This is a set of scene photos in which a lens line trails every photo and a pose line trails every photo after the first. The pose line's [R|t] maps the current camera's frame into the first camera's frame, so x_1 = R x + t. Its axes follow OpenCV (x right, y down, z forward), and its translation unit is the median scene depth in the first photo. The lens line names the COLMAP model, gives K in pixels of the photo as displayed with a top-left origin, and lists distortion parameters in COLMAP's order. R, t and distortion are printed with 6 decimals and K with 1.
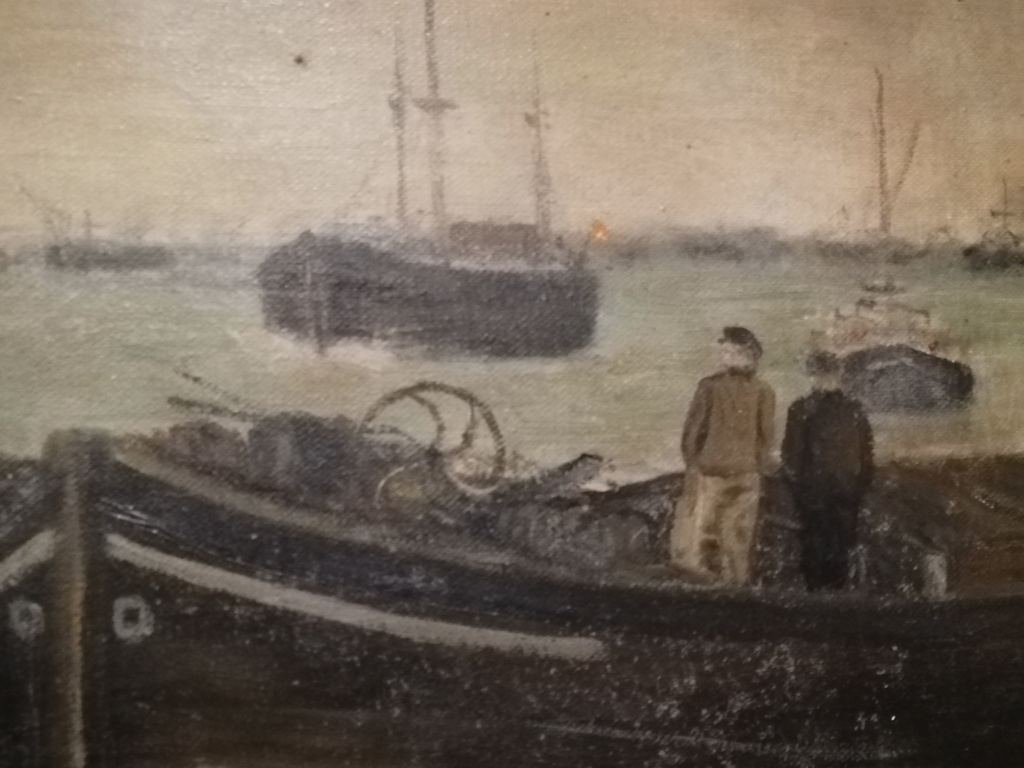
lens RADIAL K [[812.9, 0, 512.0], [0, 812.9, 384.0], [0, 0, 1]] dist [-0.044204, 0.035249]
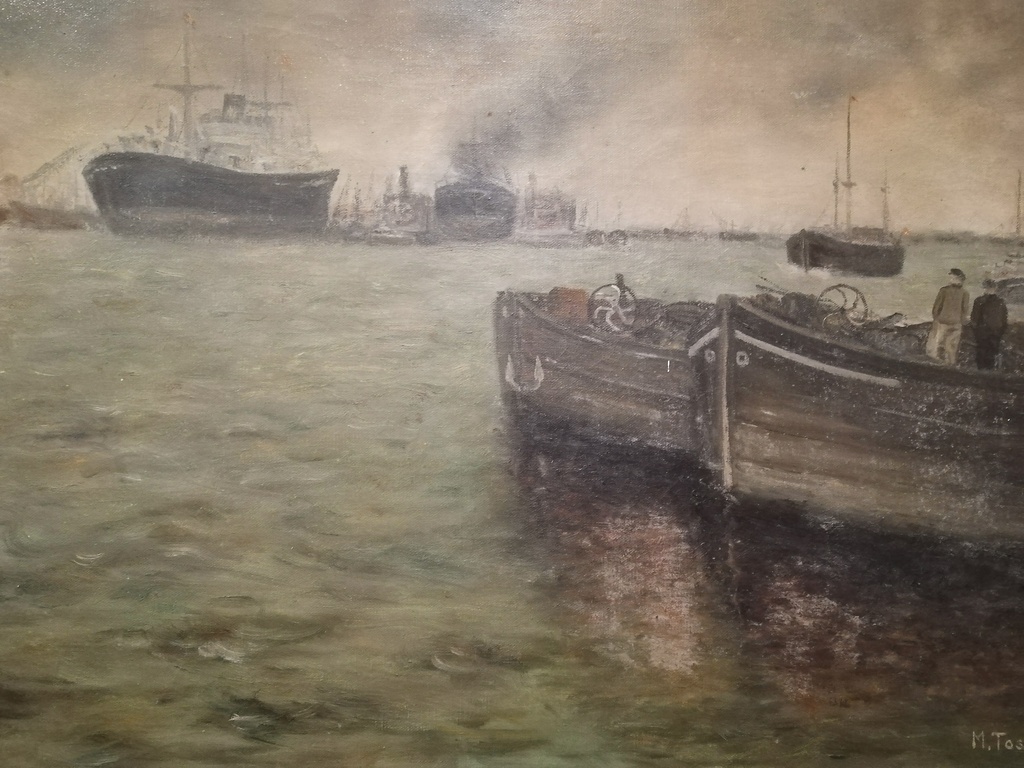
lens RADIAL K [[812.9, 0, 512.0], [0, 812.9, 384.0], [0, 0, 1]] dist [-0.044204, 0.035249]
pose [[0.990854, 0.047722, -0.126215, -0.844928], [-0.042202, 0.998047, 0.046060, 0.255948], [0.128167, -0.040312, 0.990933, -1.885247]]
